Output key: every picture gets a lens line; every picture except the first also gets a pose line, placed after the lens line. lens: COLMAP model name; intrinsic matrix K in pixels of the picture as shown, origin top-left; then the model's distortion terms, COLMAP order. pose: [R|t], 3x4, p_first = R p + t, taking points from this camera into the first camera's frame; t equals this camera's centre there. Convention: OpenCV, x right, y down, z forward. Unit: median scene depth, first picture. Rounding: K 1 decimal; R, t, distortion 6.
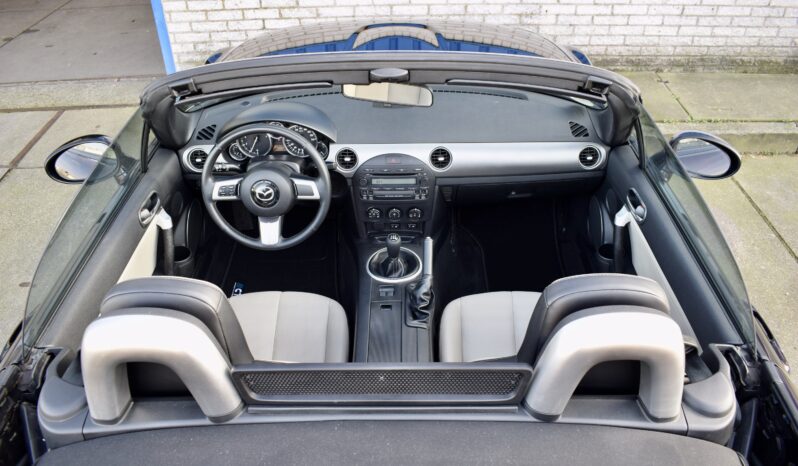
lens RADIAL K [[631.9, 0, 409.6], [0, 631.9, 233.7], [0, 0, 1]] dist [-0.102040, 0.013189]
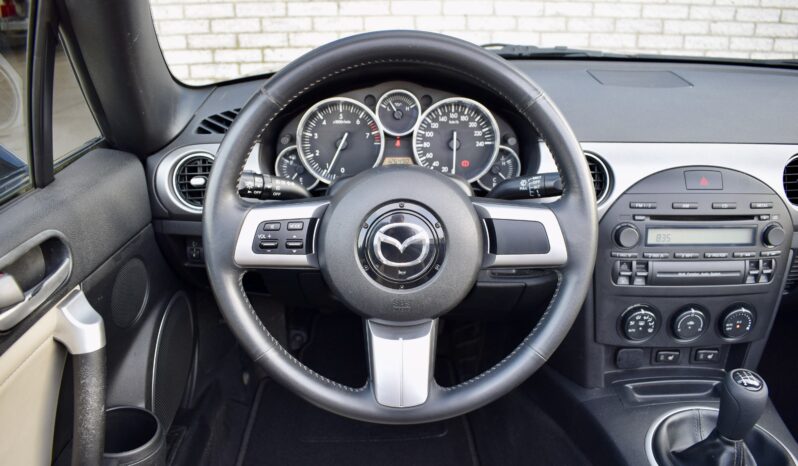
lens RADIAL K [[631.9, 0, 409.6], [0, 631.9, 233.7], [0, 0, 1]] dist [-0.102040, 0.013189]
pose [[0.999852, 0.003067, 0.016910, -0.214272], [0.001169, 0.969533, -0.244957, 0.009400], [-0.017146, 0.244940, 0.969387, 0.633728]]
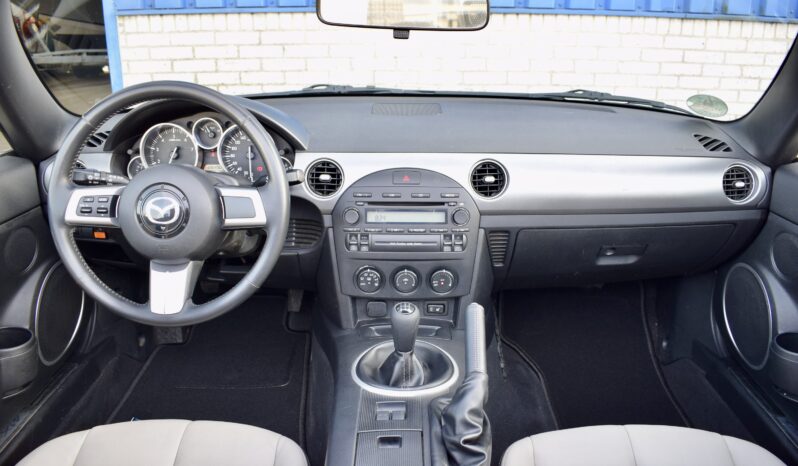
lens RADIAL K [[631.9, 0, 409.6], [0, 631.9, 233.7], [0, 0, 1]] dist [-0.102040, 0.013189]
pose [[0.999904, 0.012524, 0.005949, -0.025255], [-0.010188, 0.954698, -0.297401, 0.098729], [-0.009404, 0.297312, 0.954734, 0.471030]]
